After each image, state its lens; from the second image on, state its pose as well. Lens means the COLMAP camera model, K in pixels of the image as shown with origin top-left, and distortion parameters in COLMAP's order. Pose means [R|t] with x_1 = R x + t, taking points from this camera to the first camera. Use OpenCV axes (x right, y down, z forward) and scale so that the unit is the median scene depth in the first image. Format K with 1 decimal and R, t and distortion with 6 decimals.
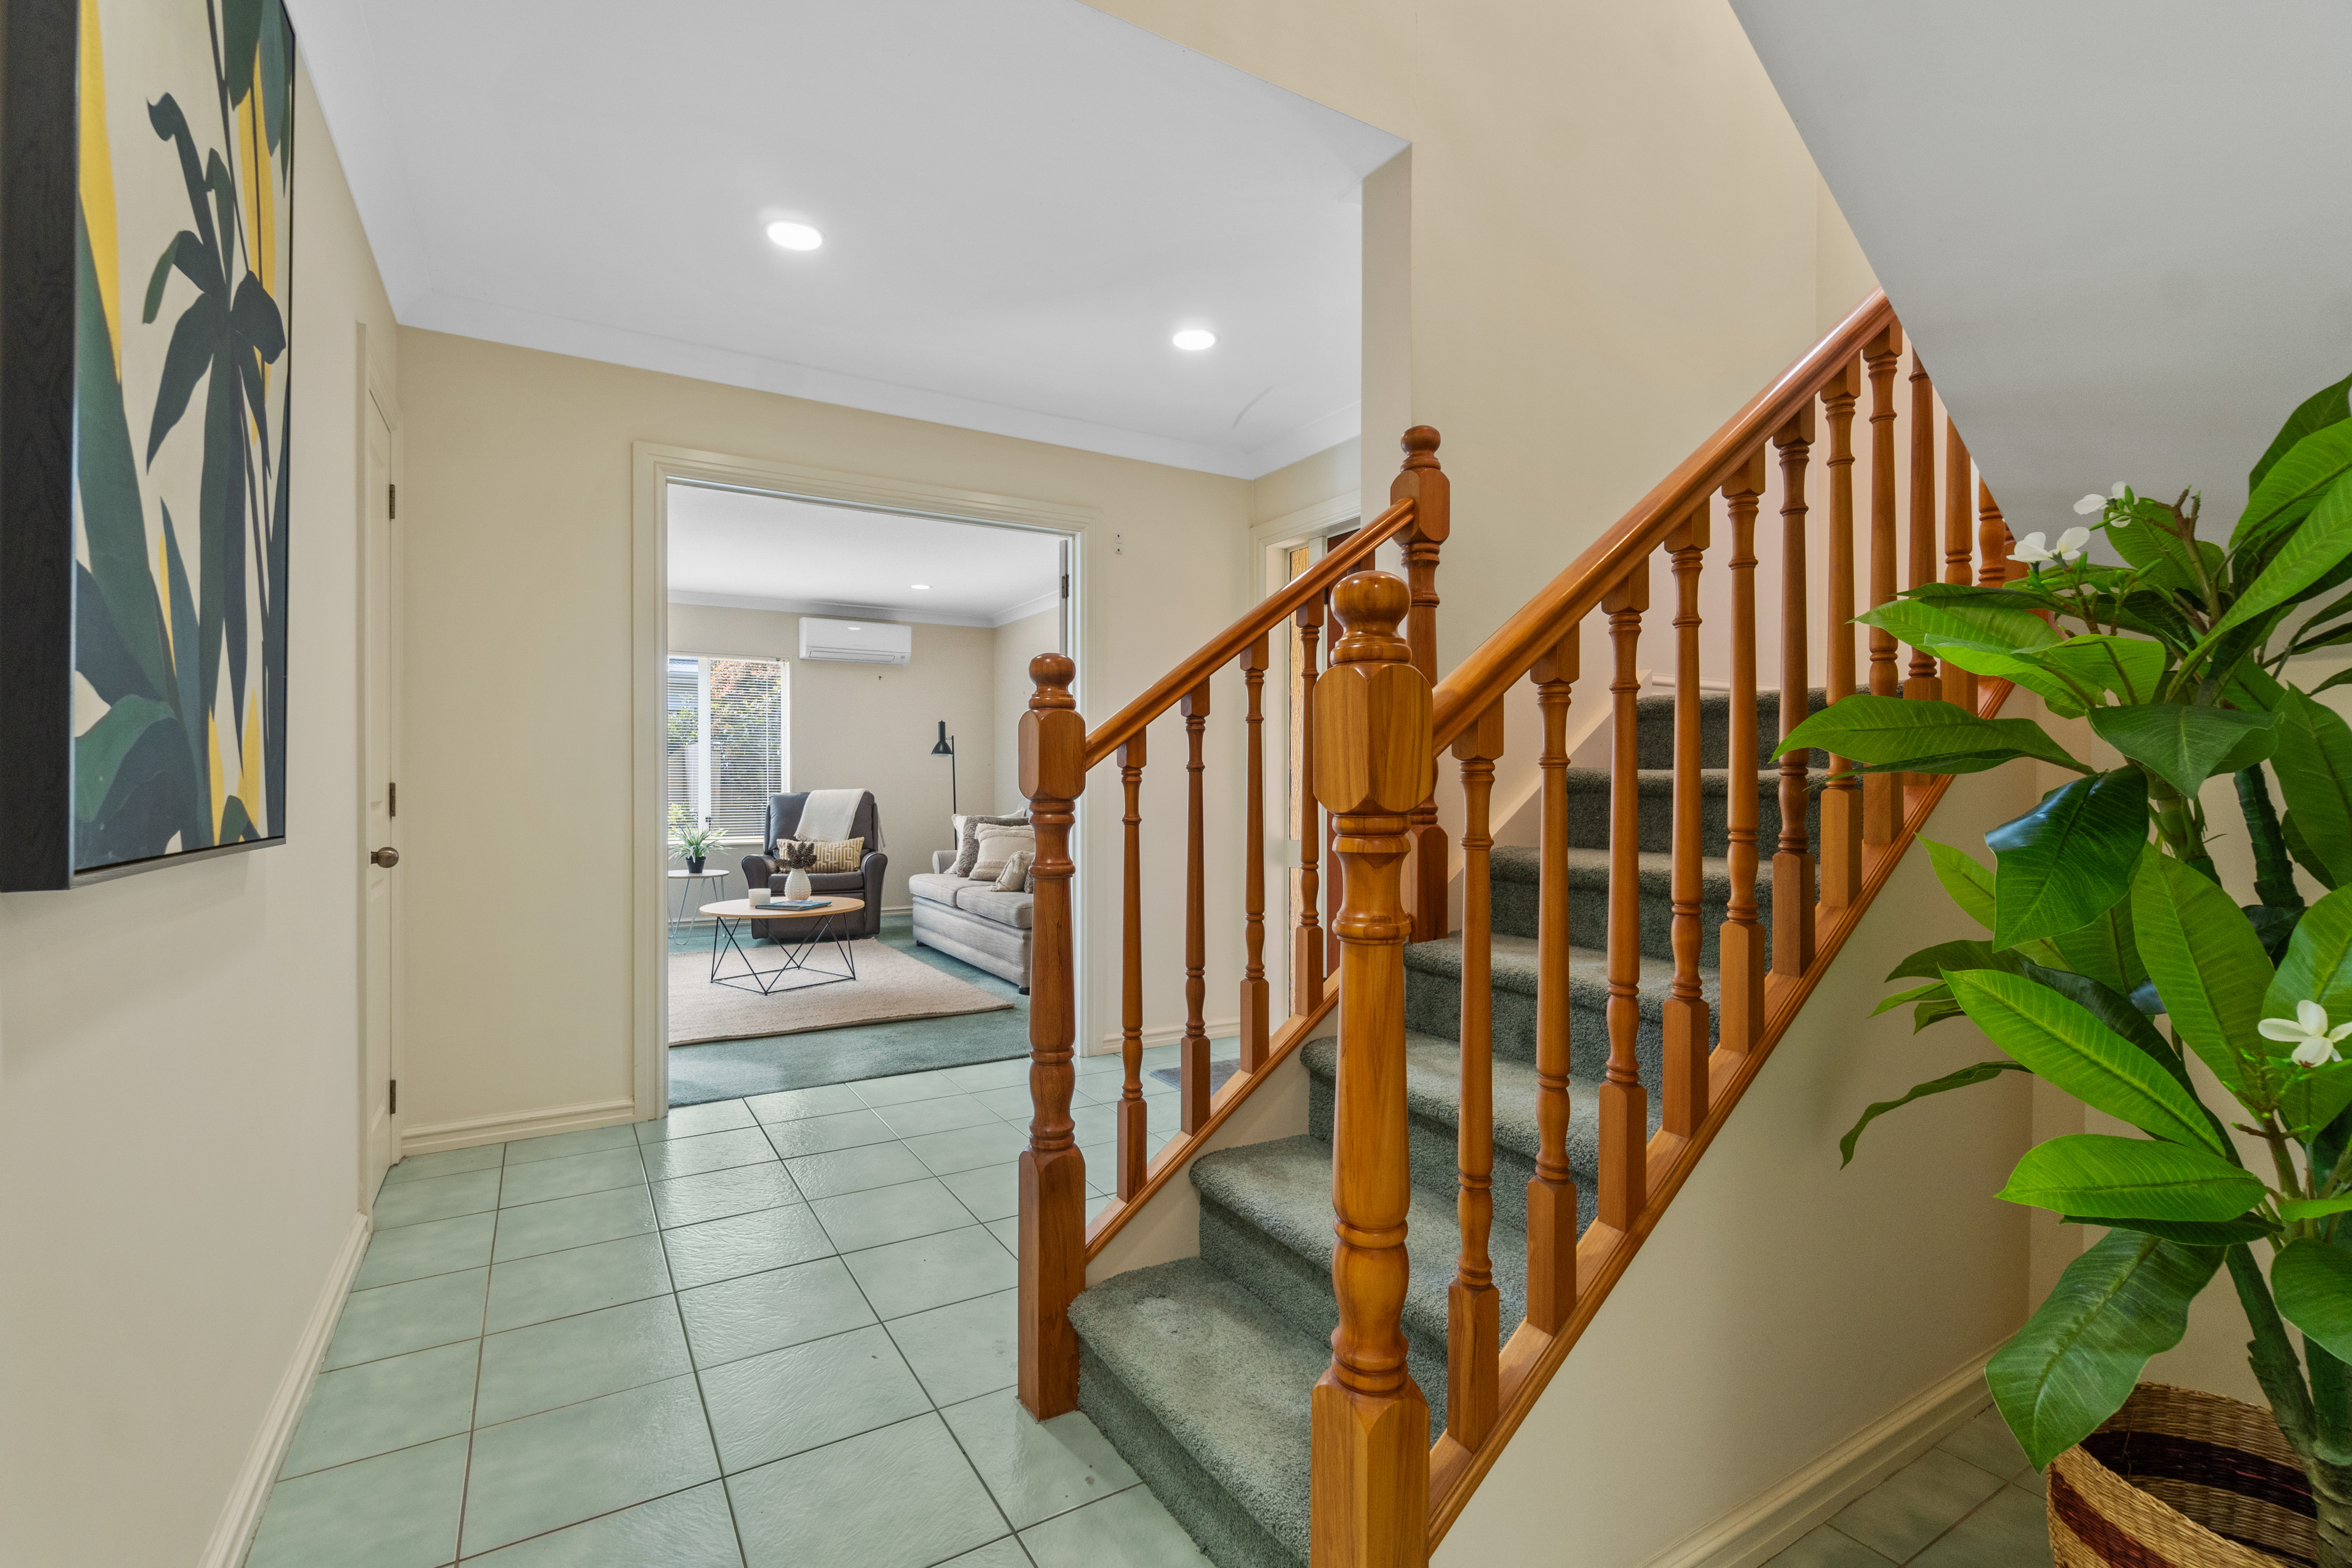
lens RADIAL K [[1040.3, 0, 1180.6], [0, 1040.3, 796.2], [0, 0, 1]] dist [0.000927, 0.000116]
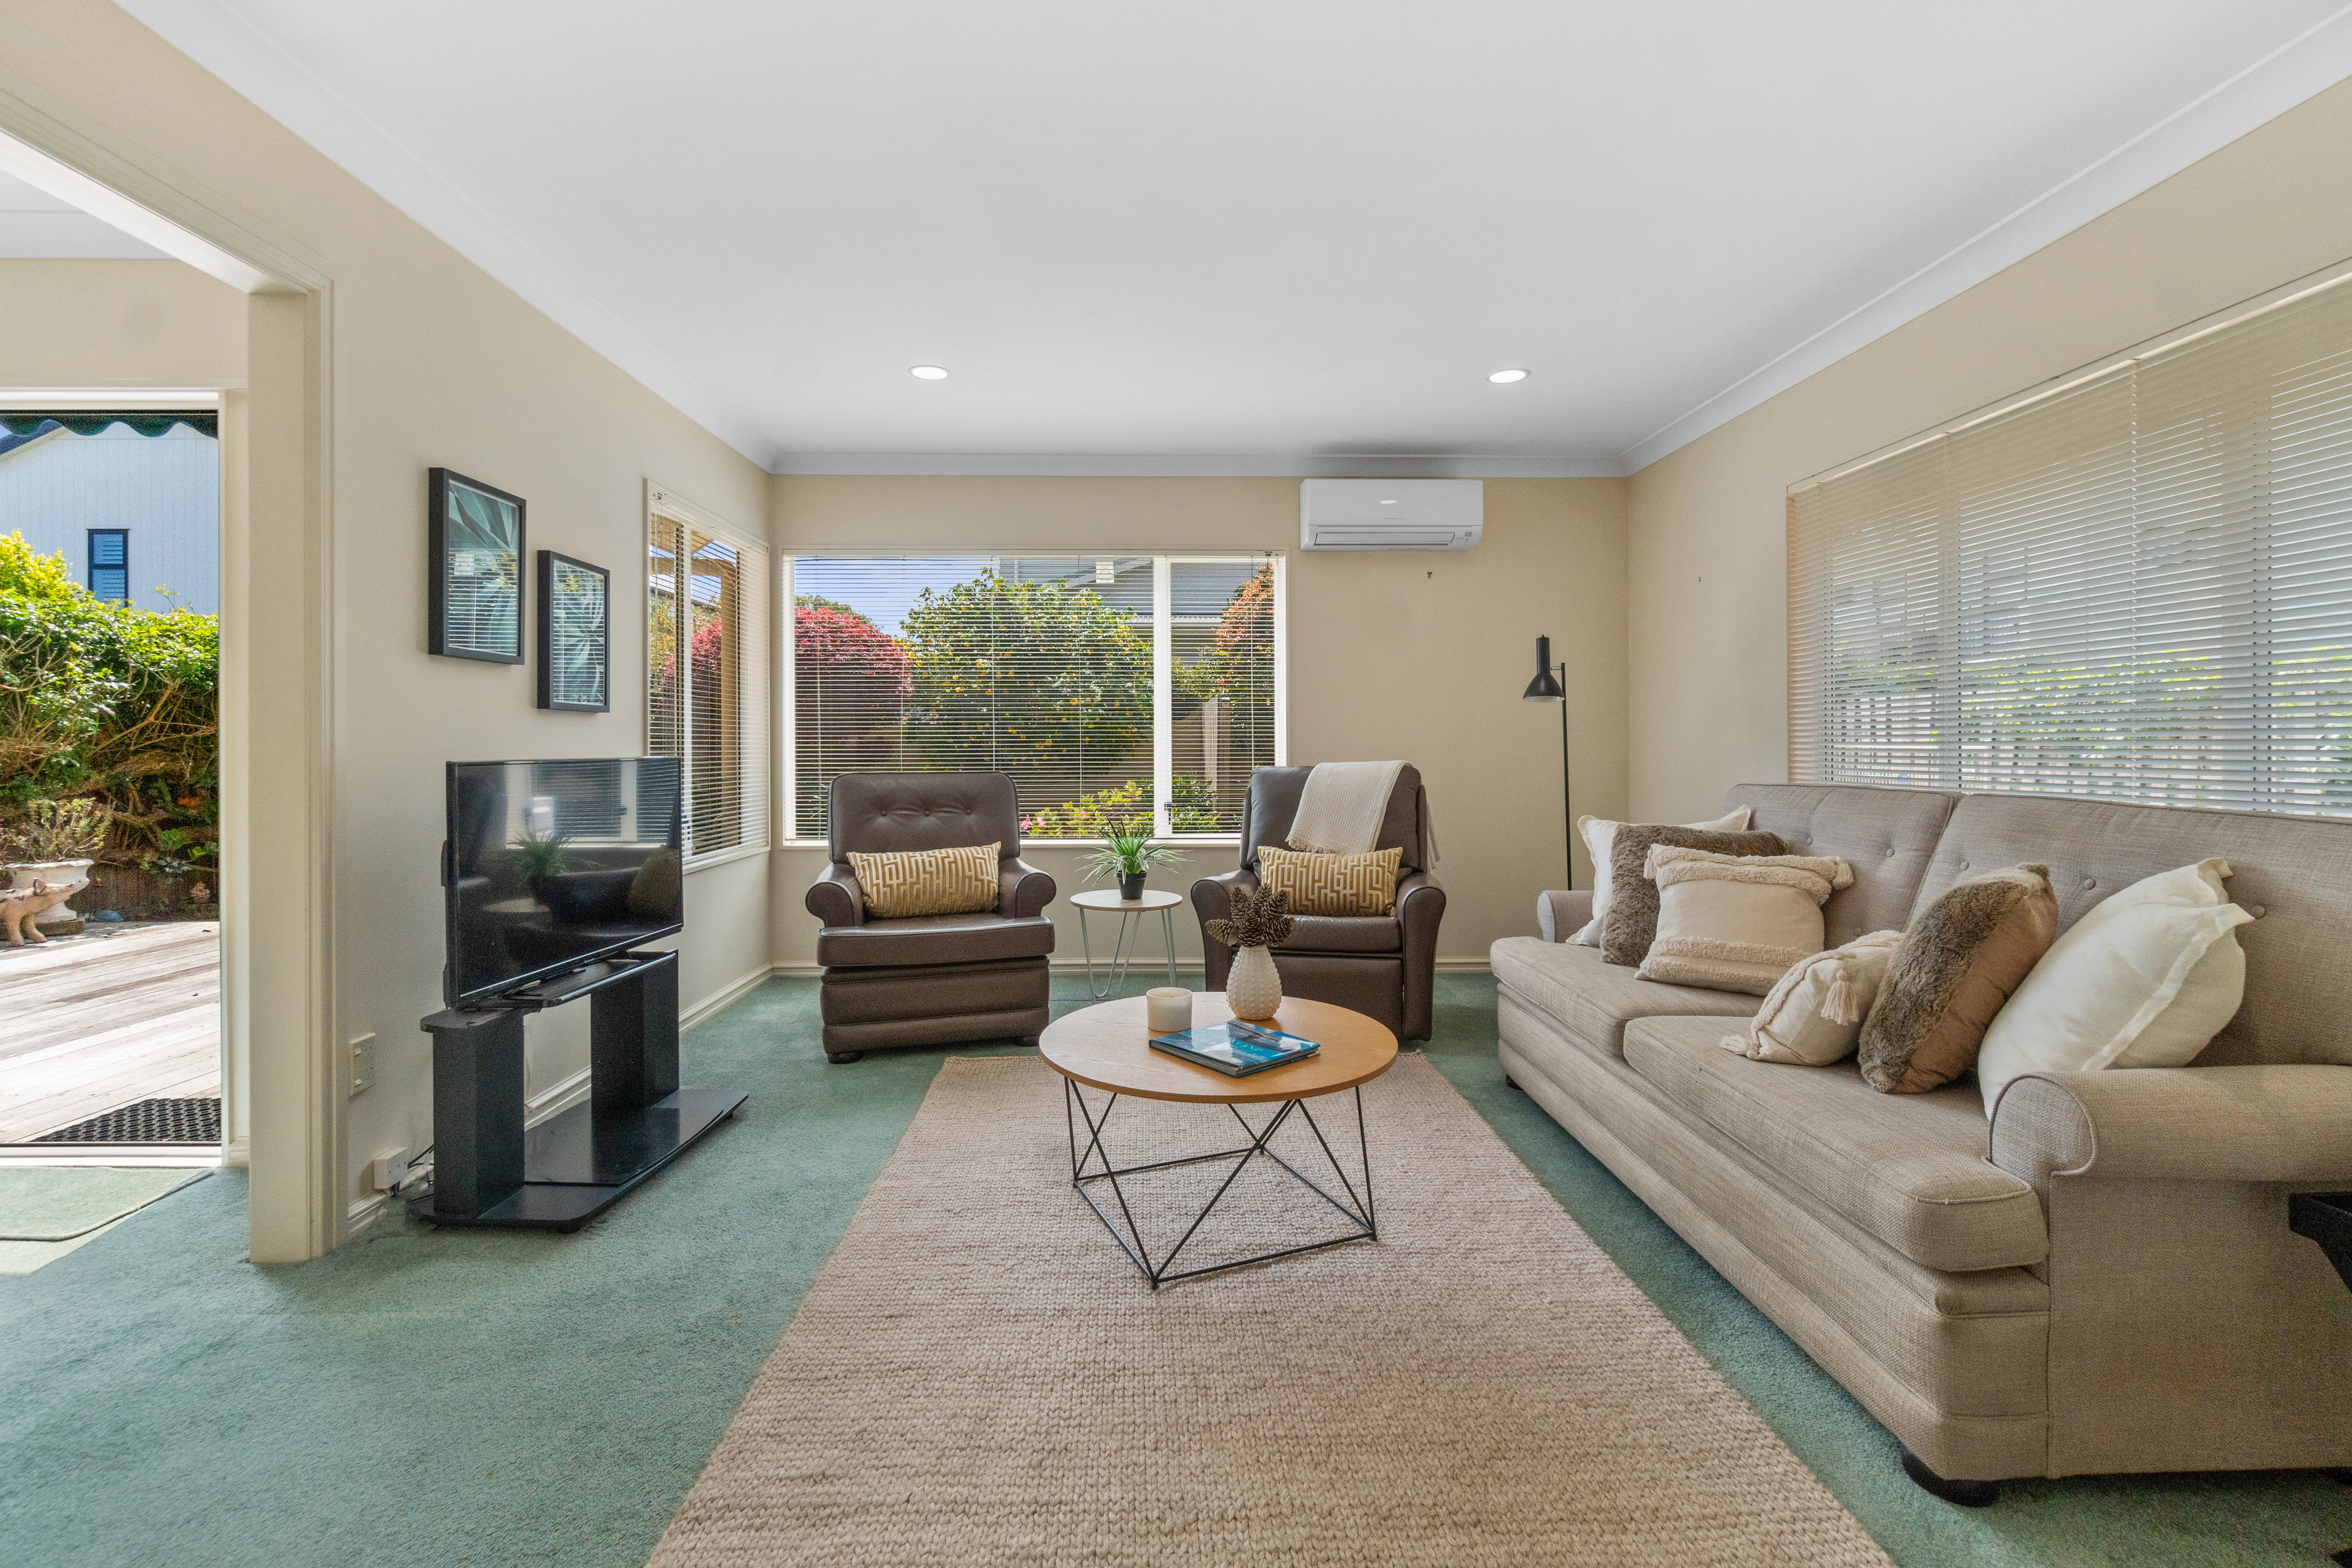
lens RADIAL K [[1053.7, 0, 1170.9], [0, 1053.7, 739.8], [0, 0, 1]] dist [-0.000127, -0.000058]
pose [[0.870802, -0.005093, -0.491607, -0.139561], [-0.002465, 0.999889, -0.014726, -0.010587], [0.491628, 0.014035, 0.870692, 0.463570]]
